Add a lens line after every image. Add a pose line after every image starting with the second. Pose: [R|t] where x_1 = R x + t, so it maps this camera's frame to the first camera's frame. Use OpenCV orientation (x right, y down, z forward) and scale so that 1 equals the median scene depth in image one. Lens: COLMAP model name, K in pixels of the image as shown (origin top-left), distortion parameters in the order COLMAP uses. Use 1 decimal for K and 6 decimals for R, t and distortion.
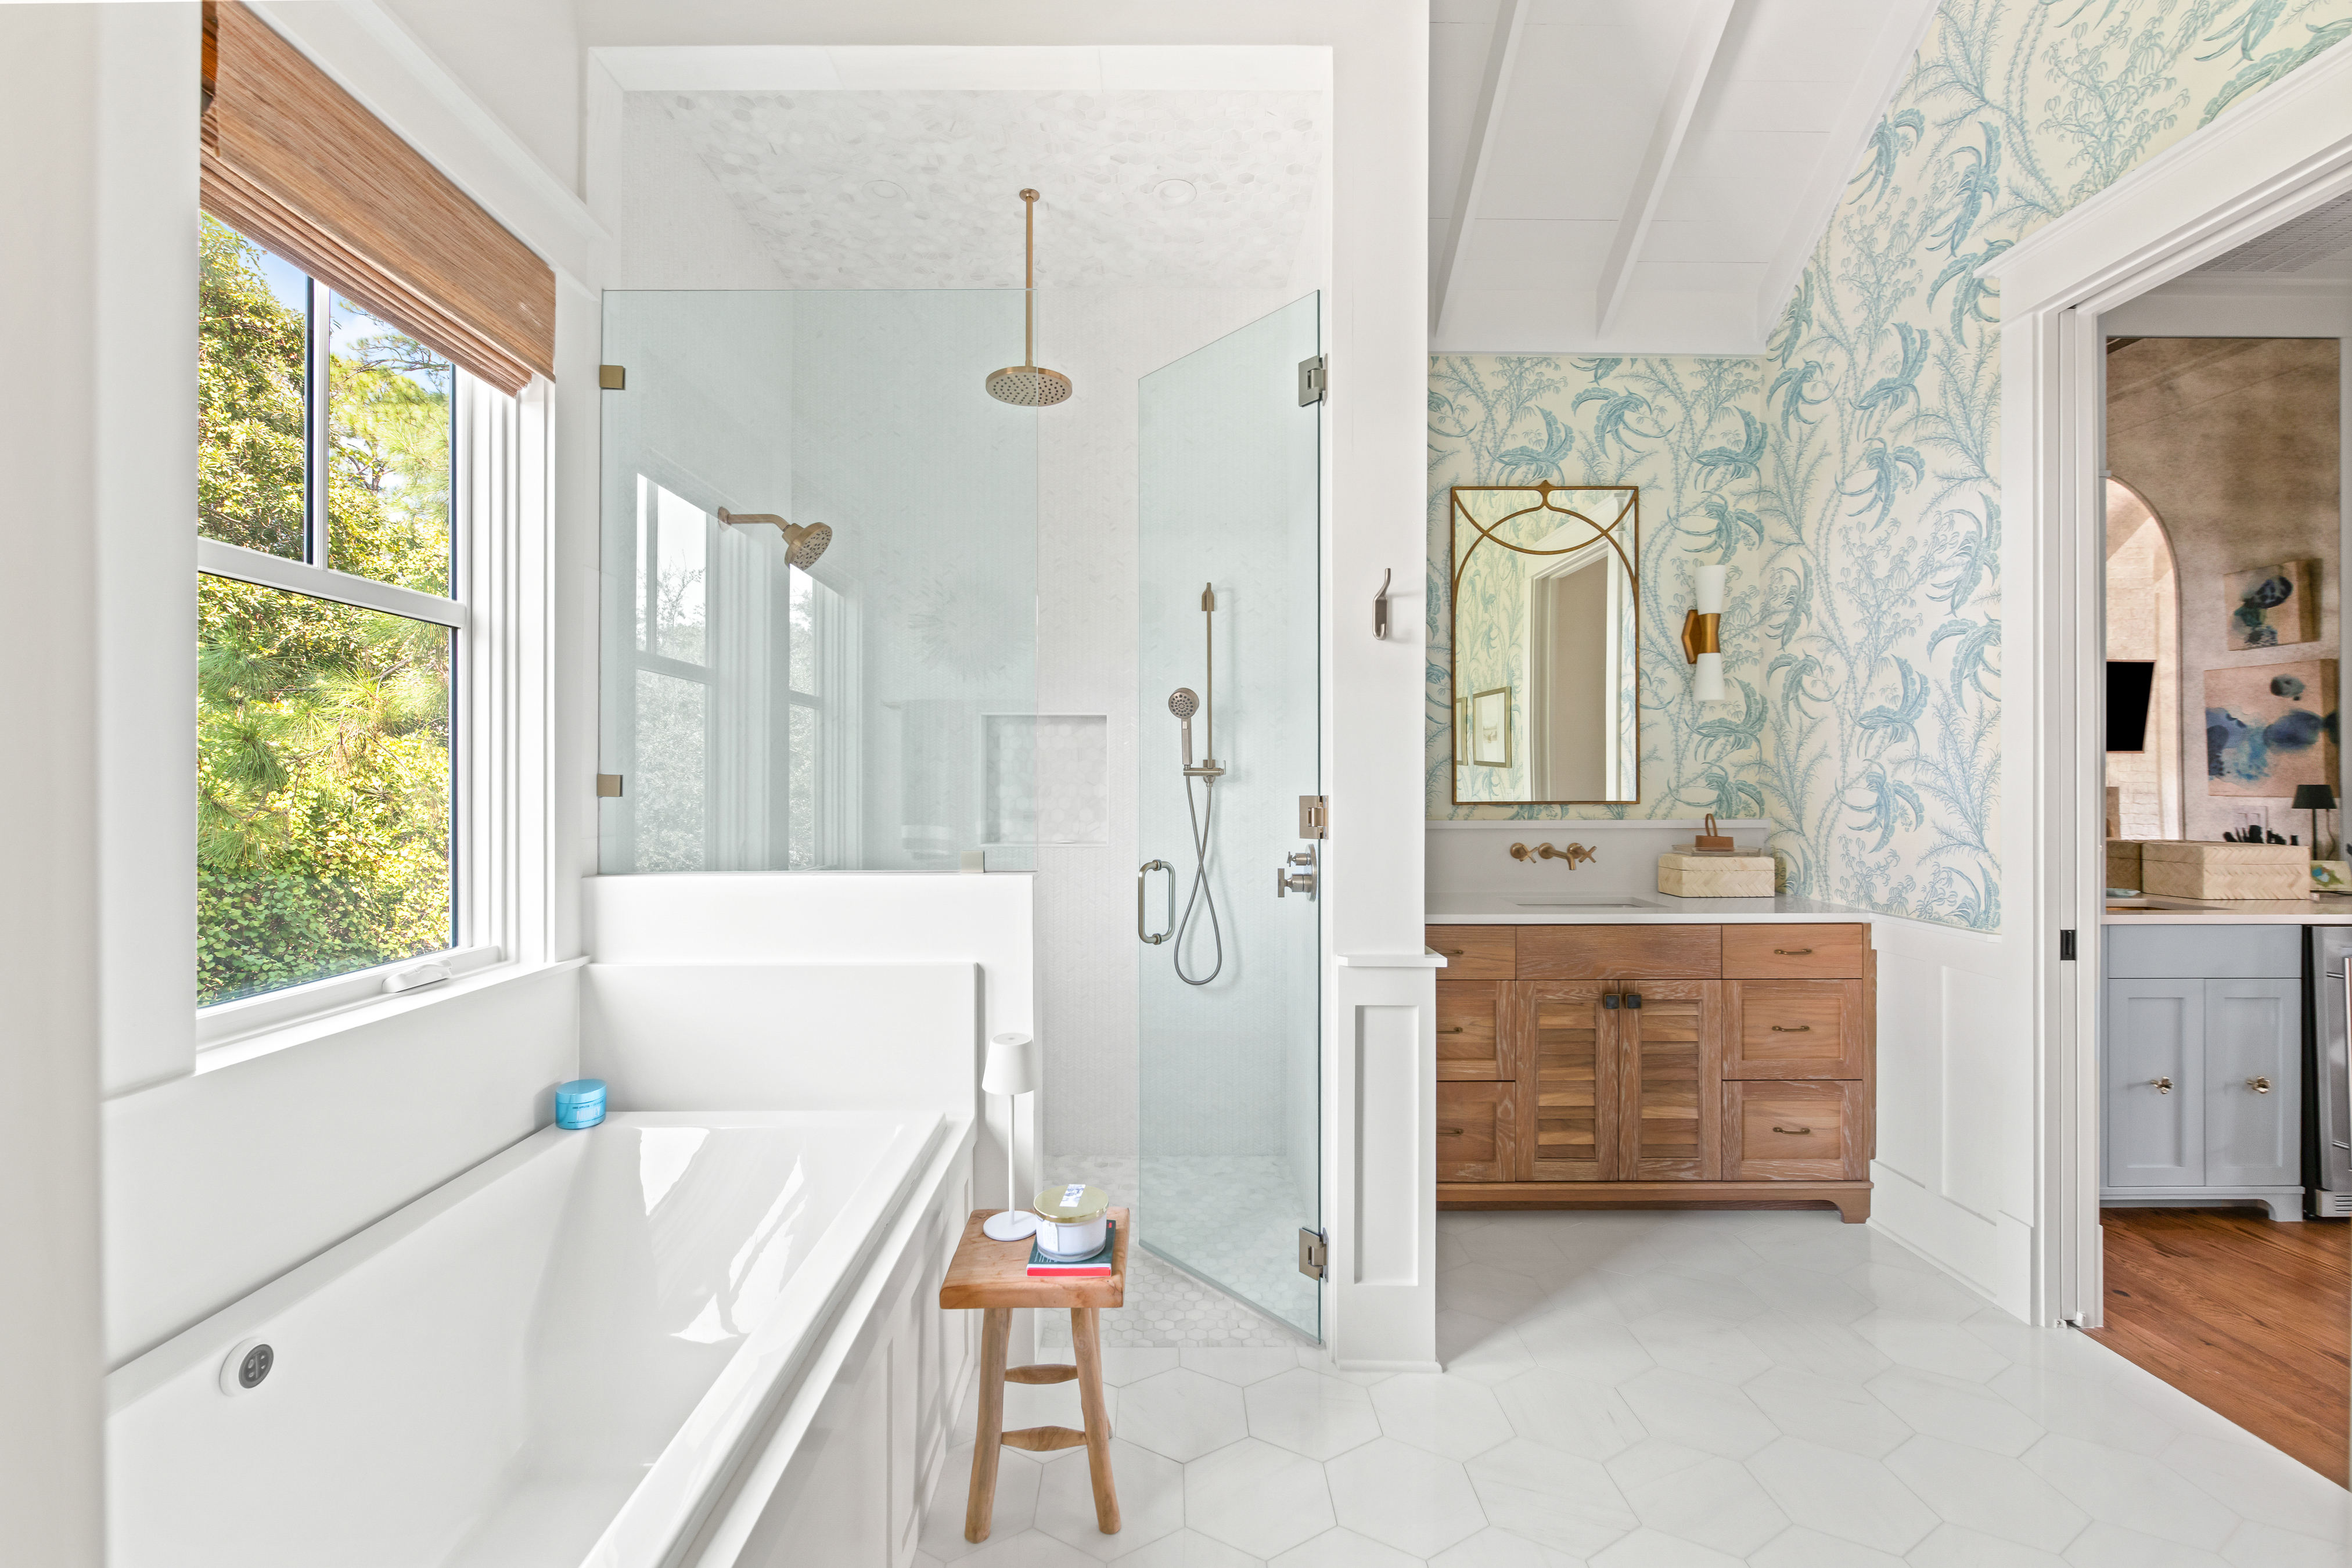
lens RADIAL K [[968.9, 0, 1170.4], [0, 968.9, 776.1], [0, 0, 1]] dist [0.002200, -0.000581]
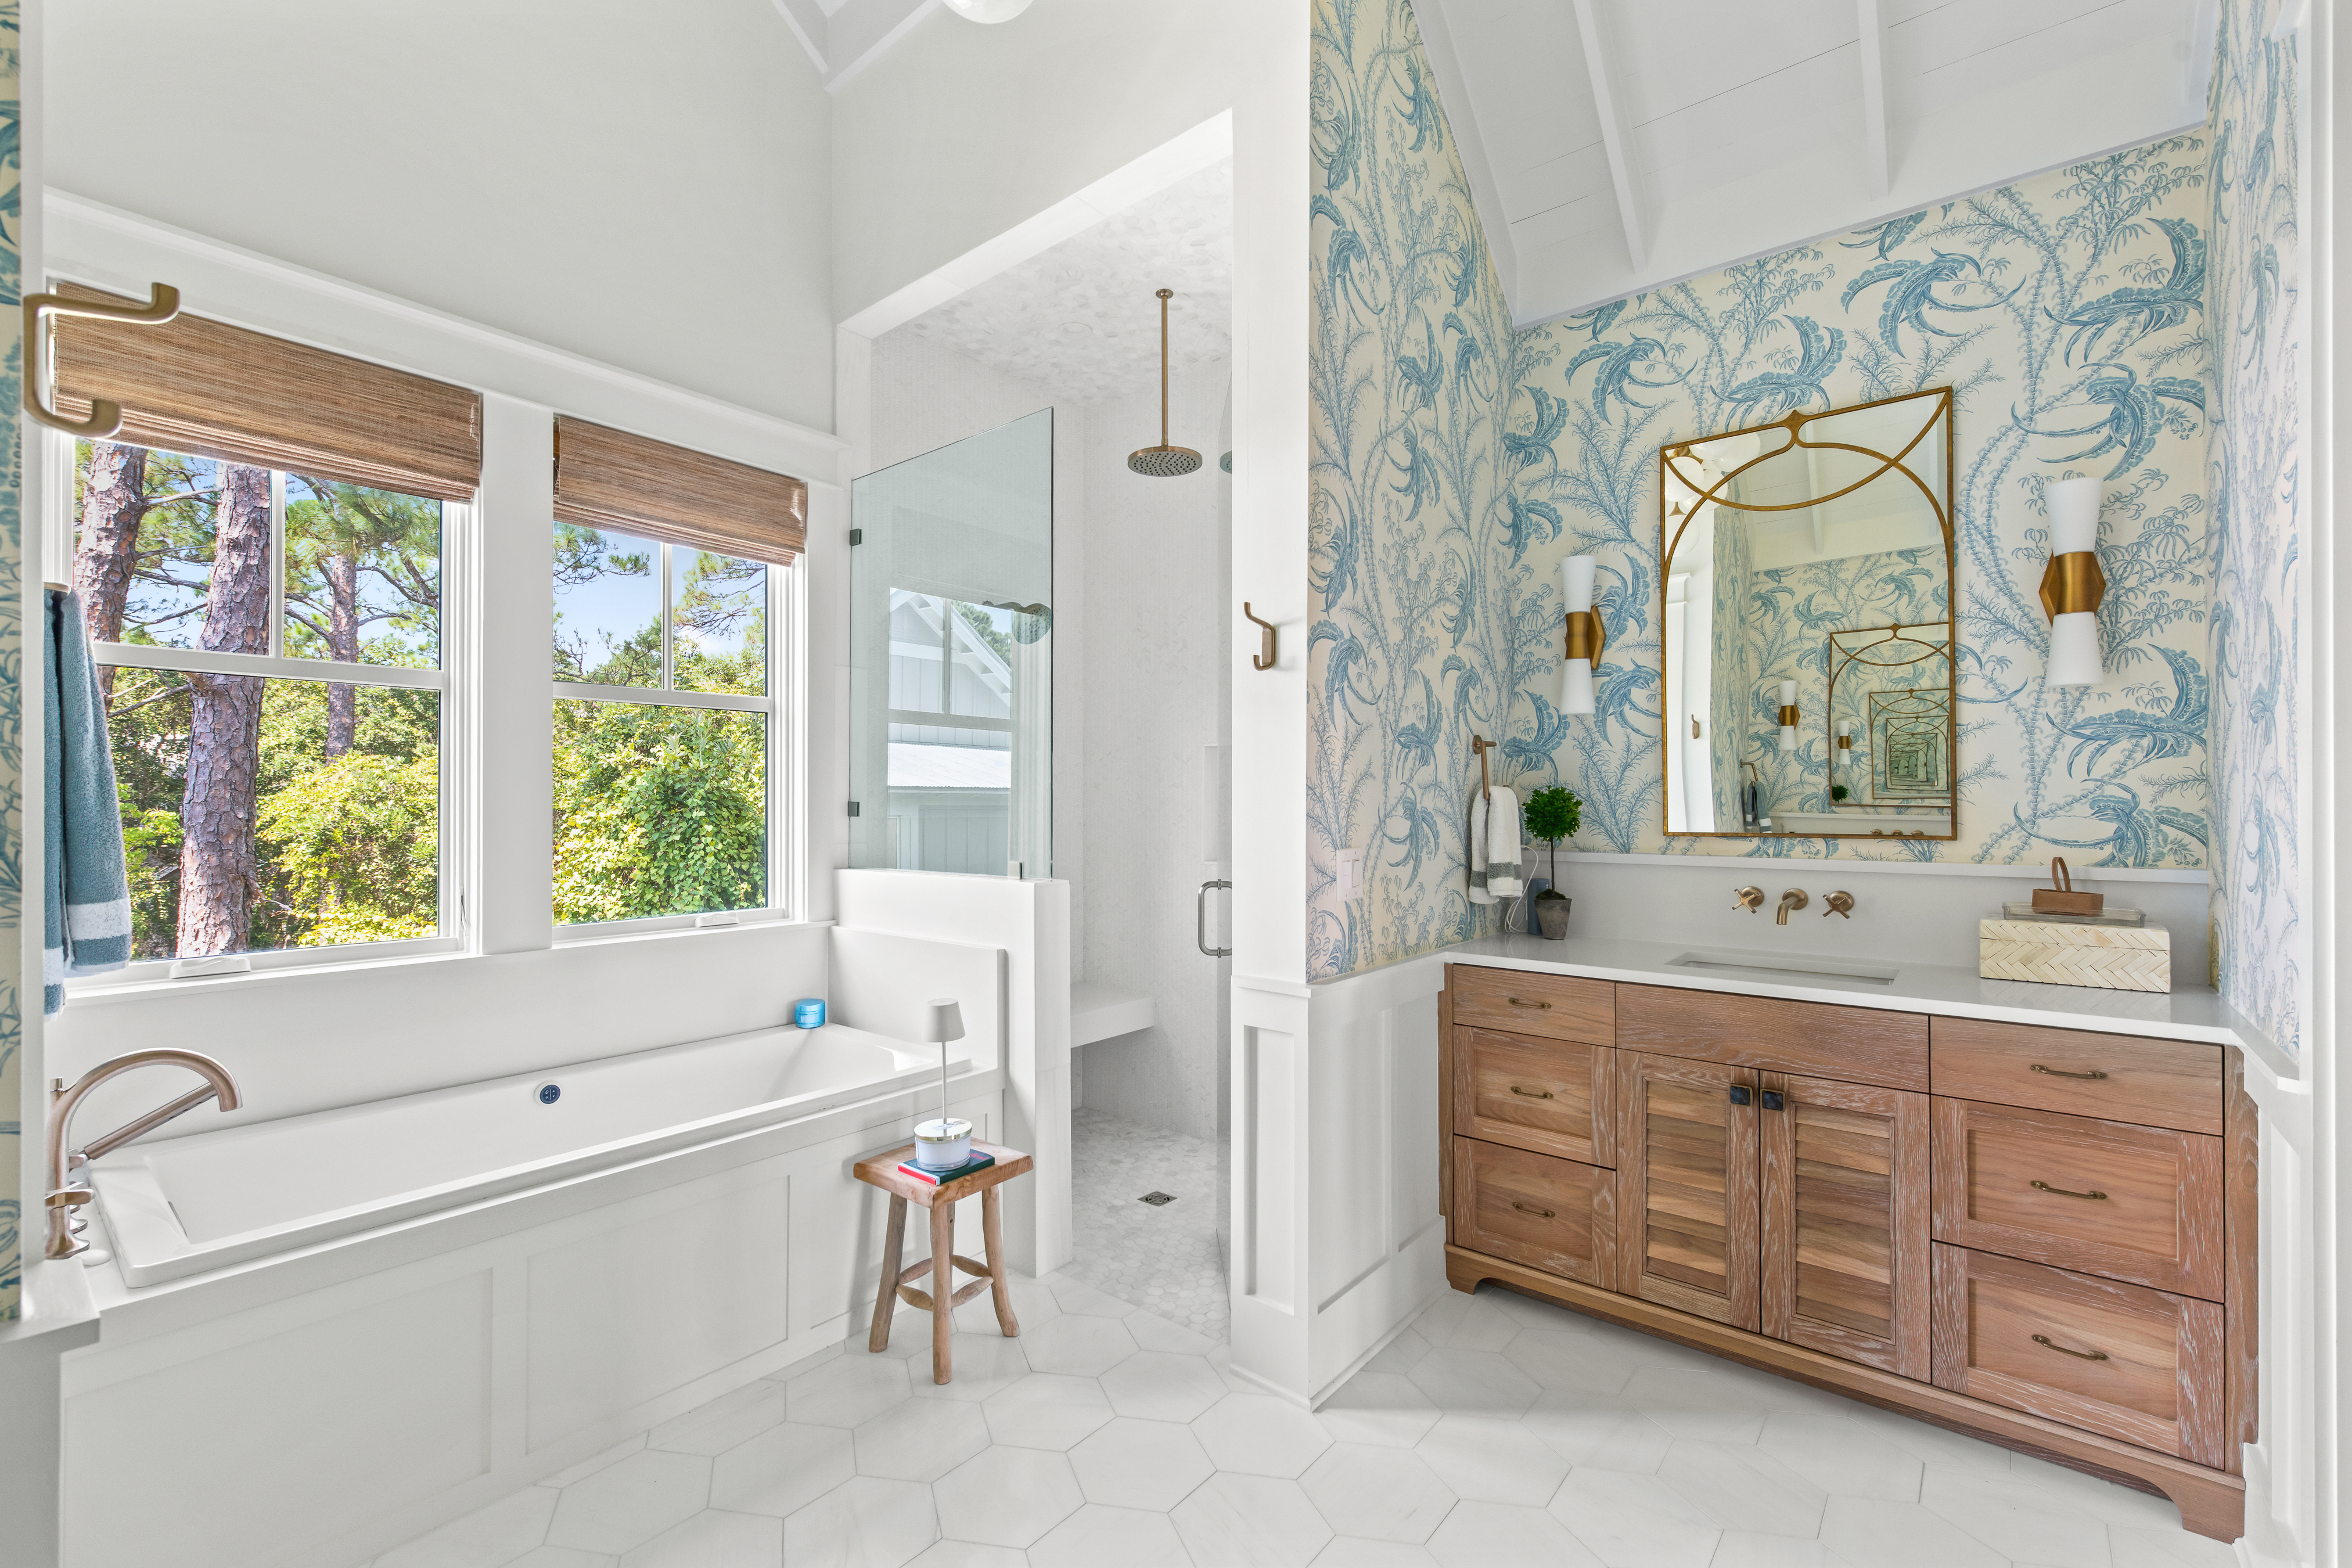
lens RADIAL K [[991.2, 0, 1152.9], [0, 991.2, 796.2], [0, 0, 1]] dist [0.007898, -0.004865]
pose [[0.764753, -0.004609, -0.644307, 0.501542], [0.002235, 0.999987, -0.004500, -0.001012], [0.644320, 0.002001, 0.764754, 0.081554]]
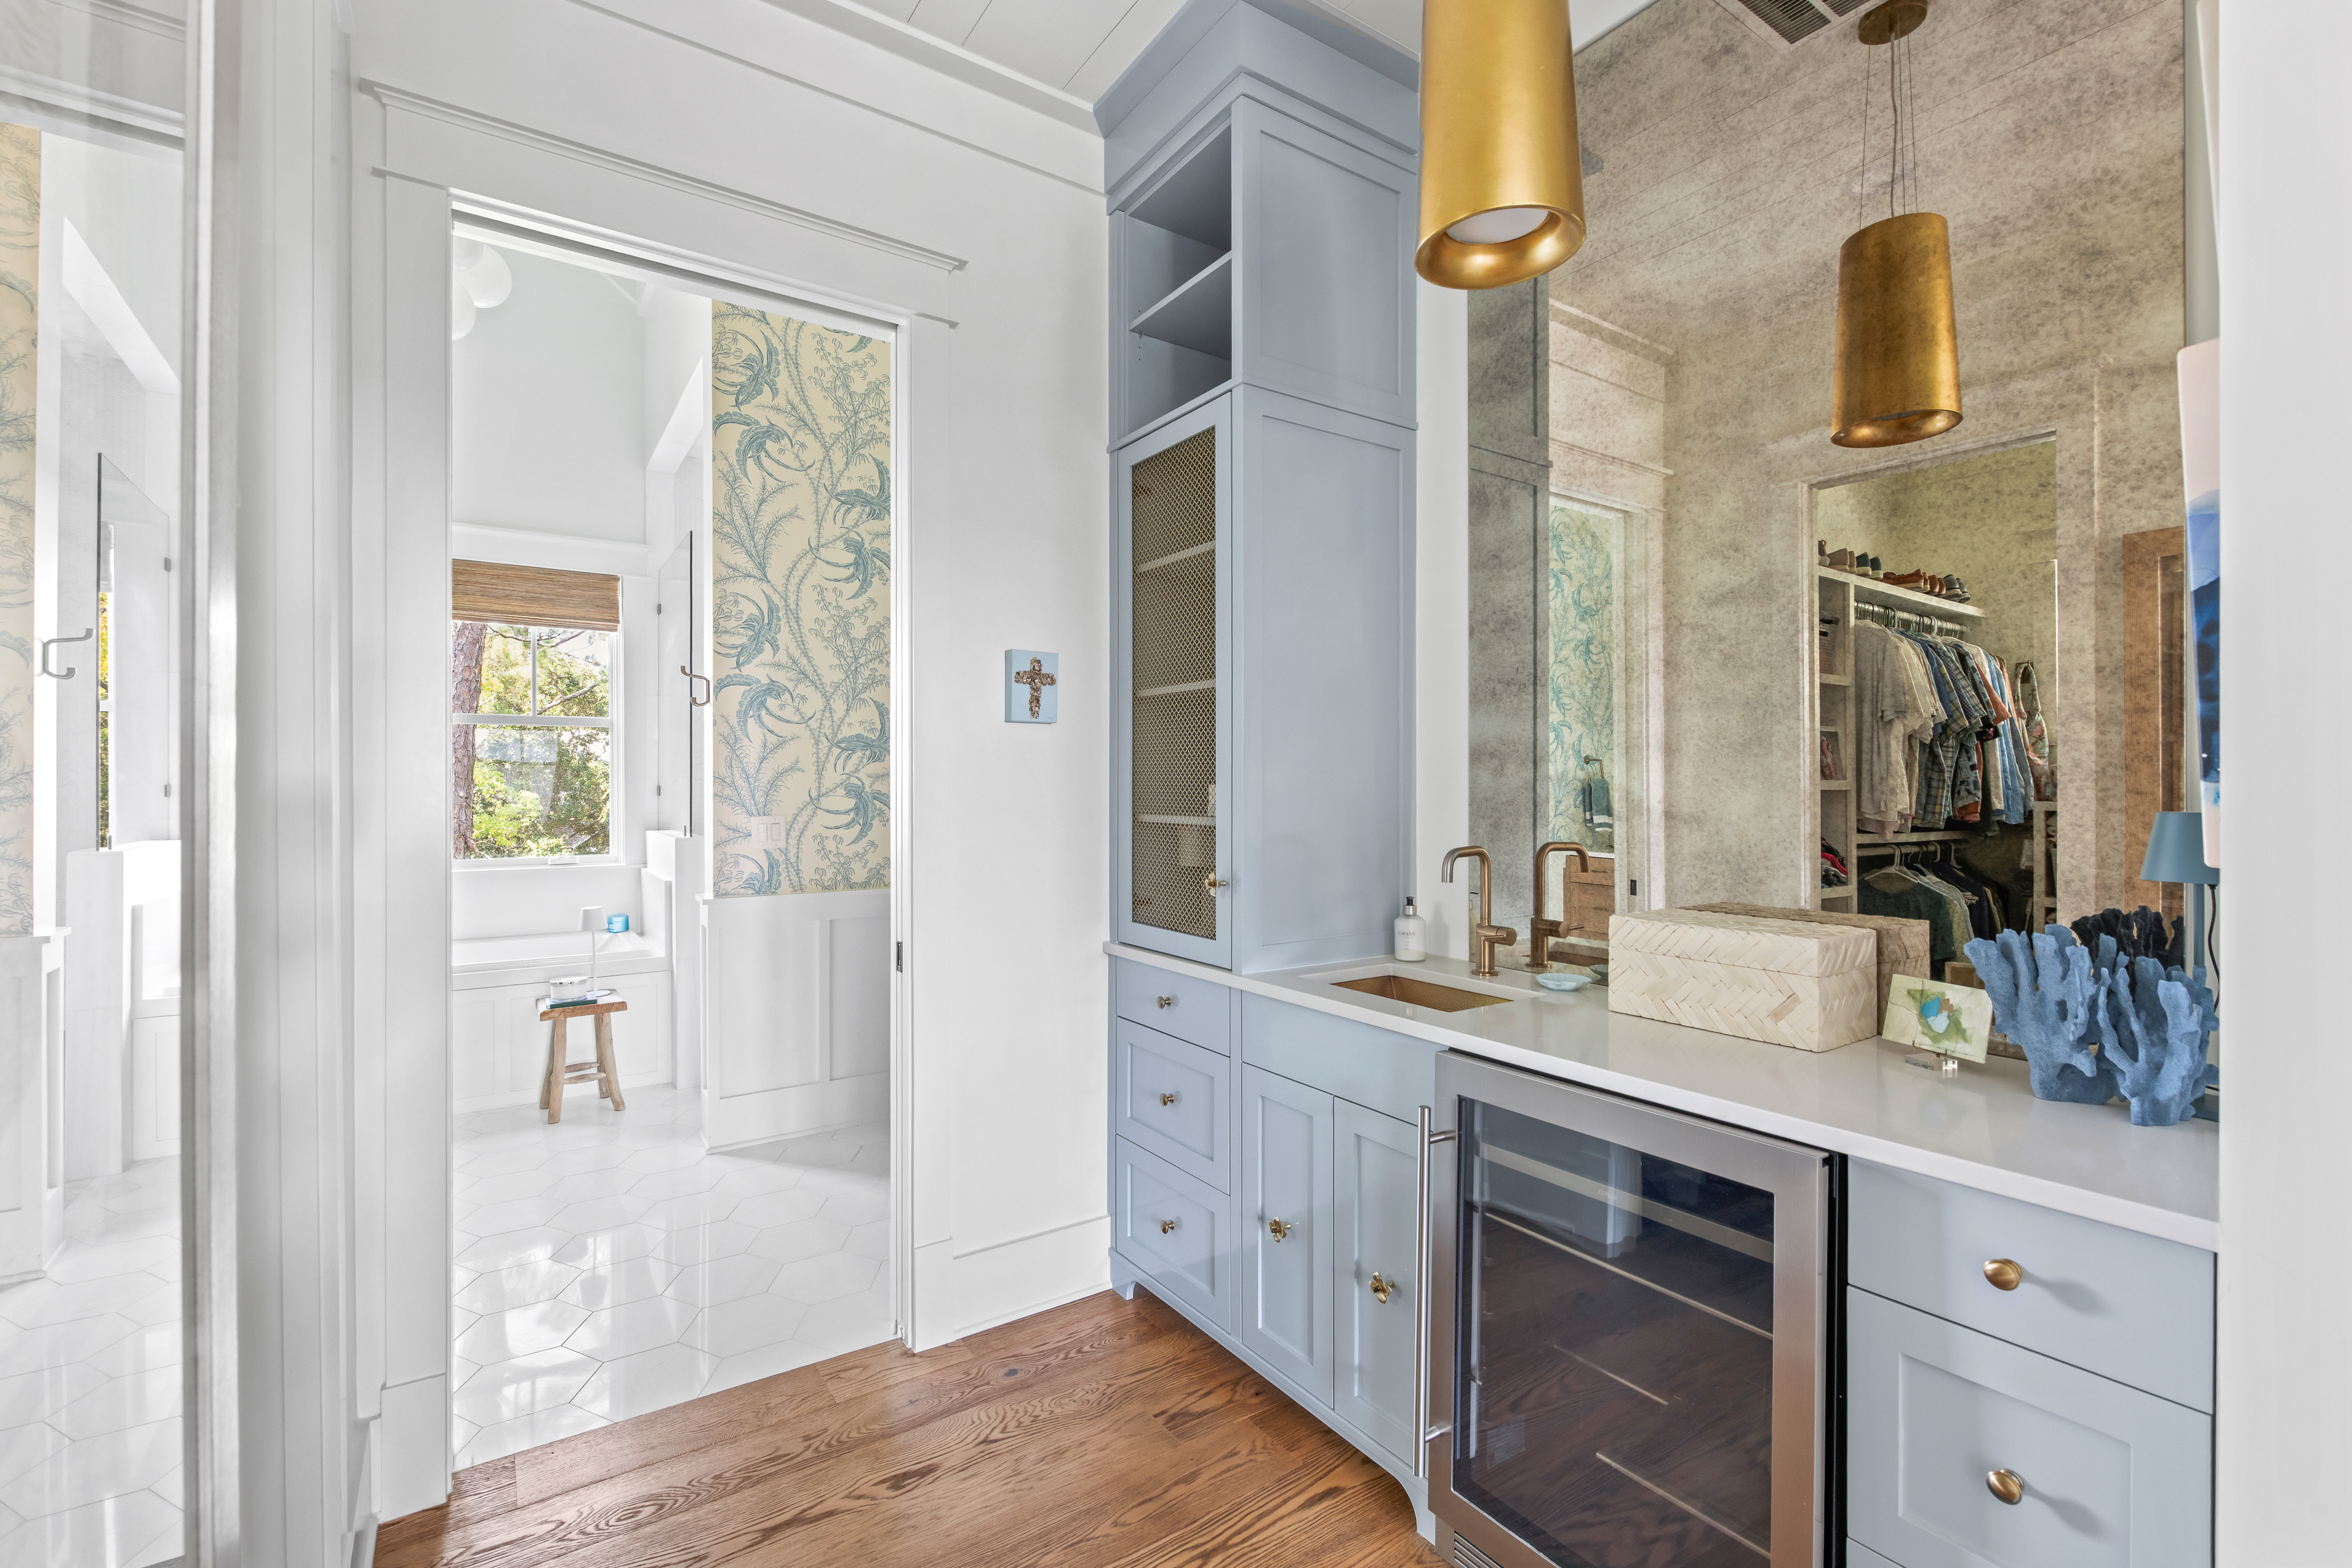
lens RADIAL K [[1023.7, 0, 1184.0], [0, 1023.7, 786.5], [0, 0, 1]] dist [-0.000103, -0.000316]
pose [[0.554728, 0.000455, -0.832032, 1.431151], [0.001848, 0.999997, 0.001779, -0.001093], [0.832030, -0.002525, 0.554725, 0.487698]]
